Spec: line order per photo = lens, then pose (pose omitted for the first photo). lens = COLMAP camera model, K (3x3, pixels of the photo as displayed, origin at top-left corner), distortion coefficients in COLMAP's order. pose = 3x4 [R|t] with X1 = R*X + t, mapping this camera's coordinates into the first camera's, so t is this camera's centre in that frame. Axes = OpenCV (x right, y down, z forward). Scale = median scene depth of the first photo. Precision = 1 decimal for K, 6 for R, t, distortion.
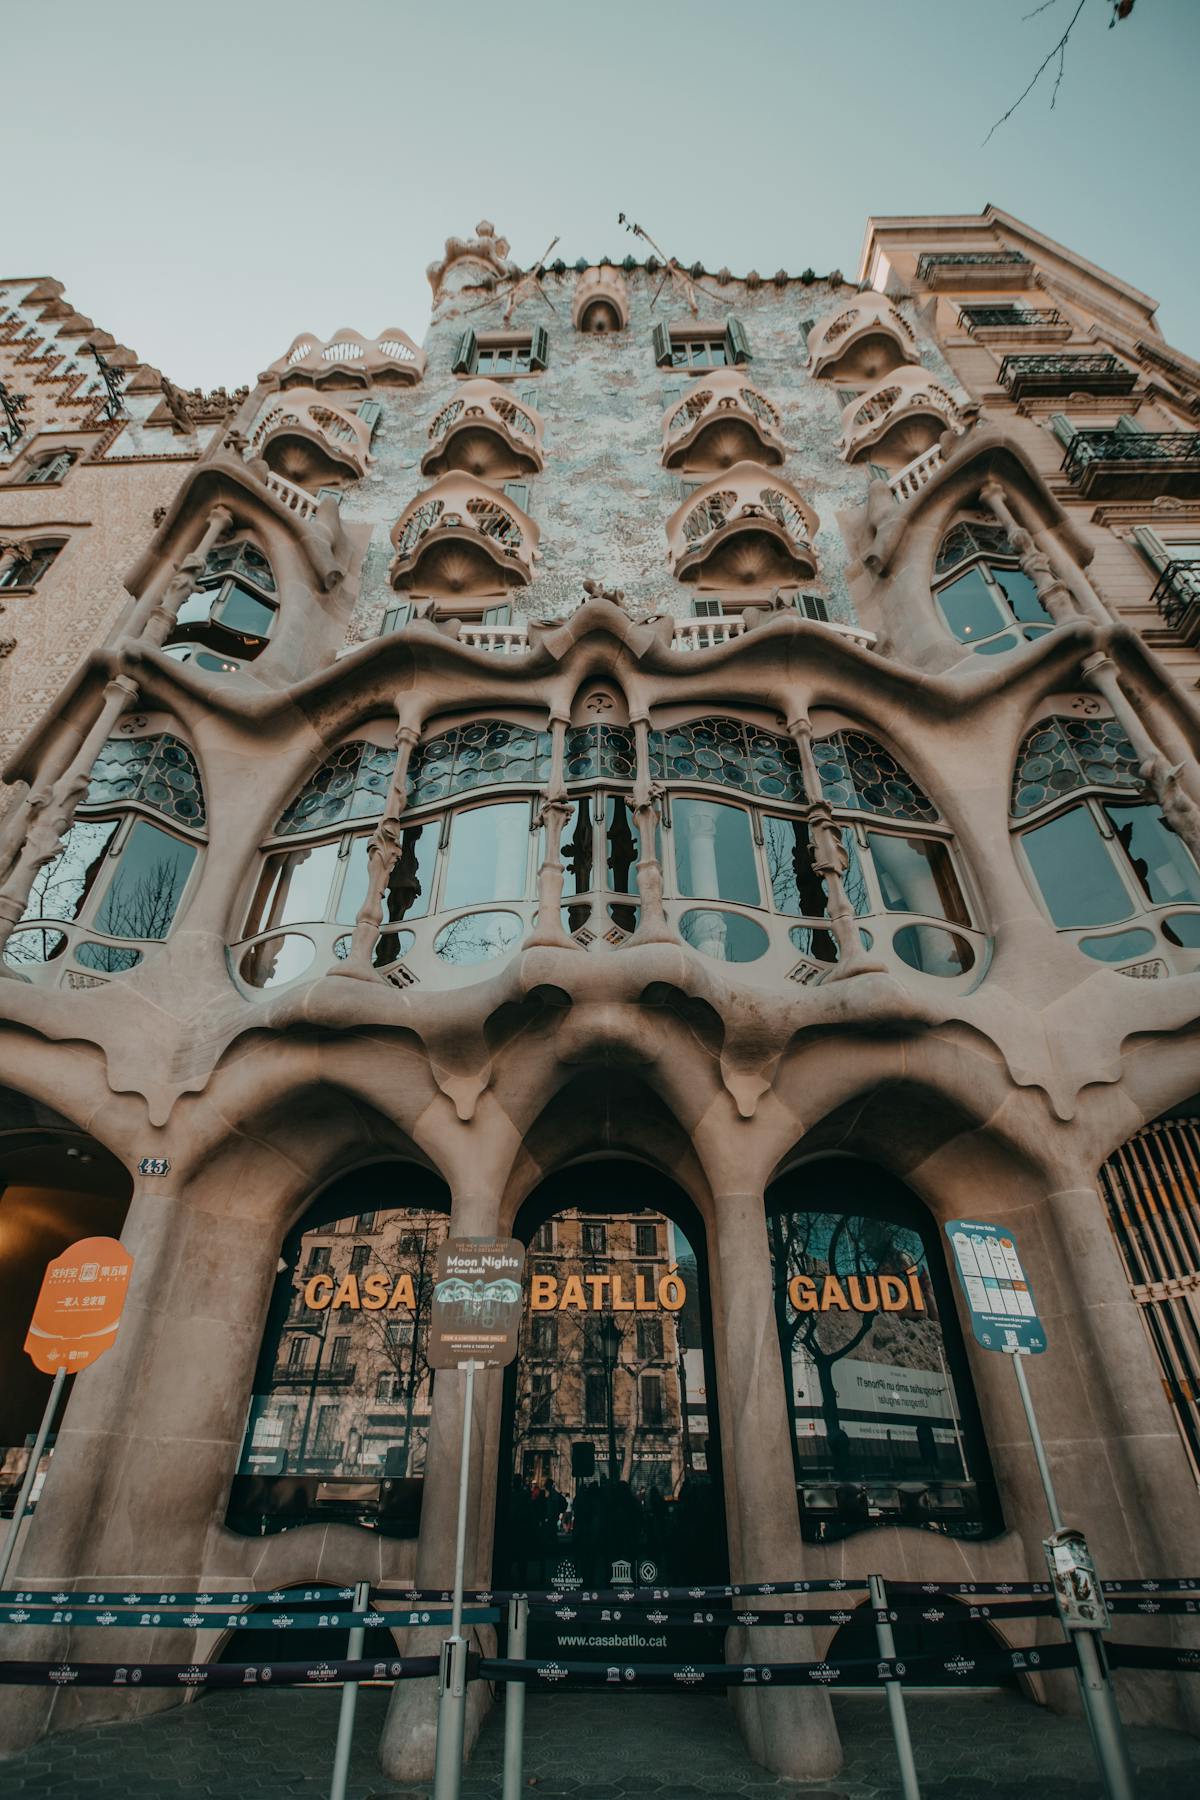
lens RADIAL K [[861.9, 0, 600.0], [0, 861.9, 900.0], [0, 0, 1]] dist [-0.011288, 0.000255]
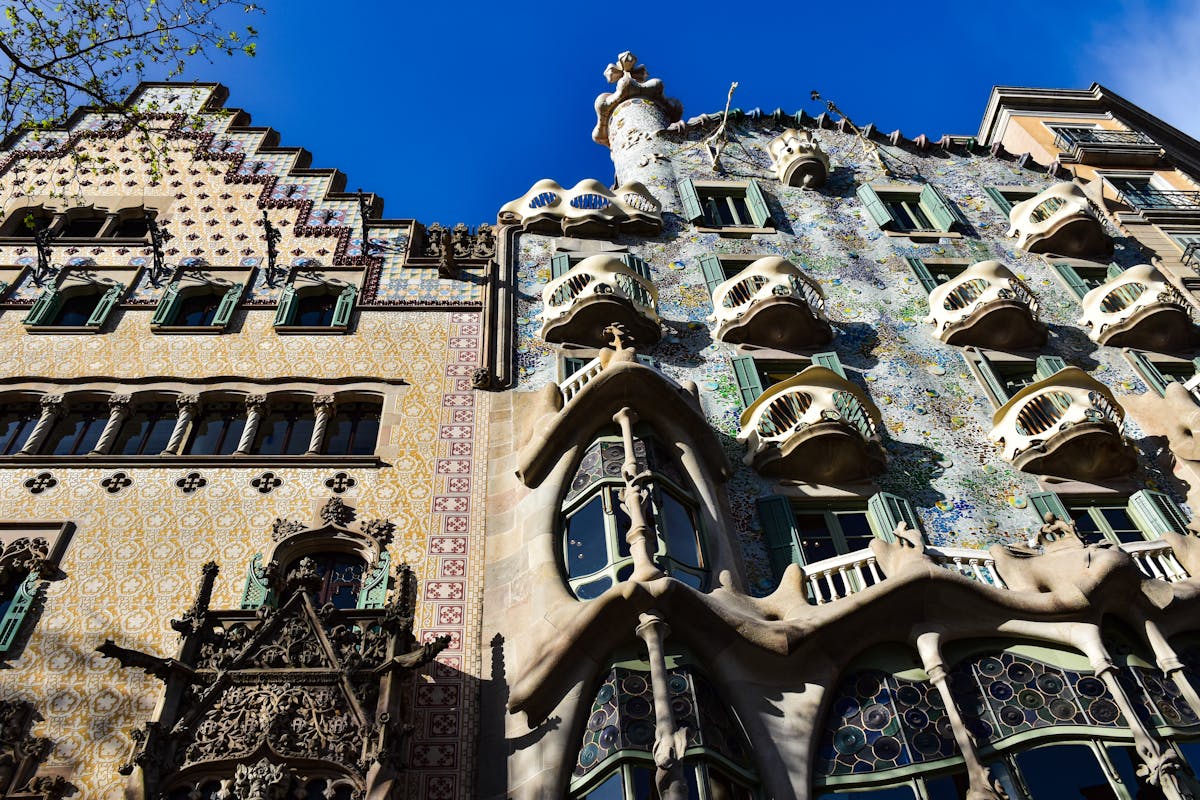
lens RADIAL K [[1012.3, 0, 600.0], [0, 1012.3, 400.0], [0, 0, 1]] dist [-0.059396, 0.011955]
pose [[0.991181, 0.023392, 0.130431, -0.620418], [0.007526, 0.972769, -0.231653, -0.179492], [-0.132298, 0.230592, 0.964015, -0.160921]]
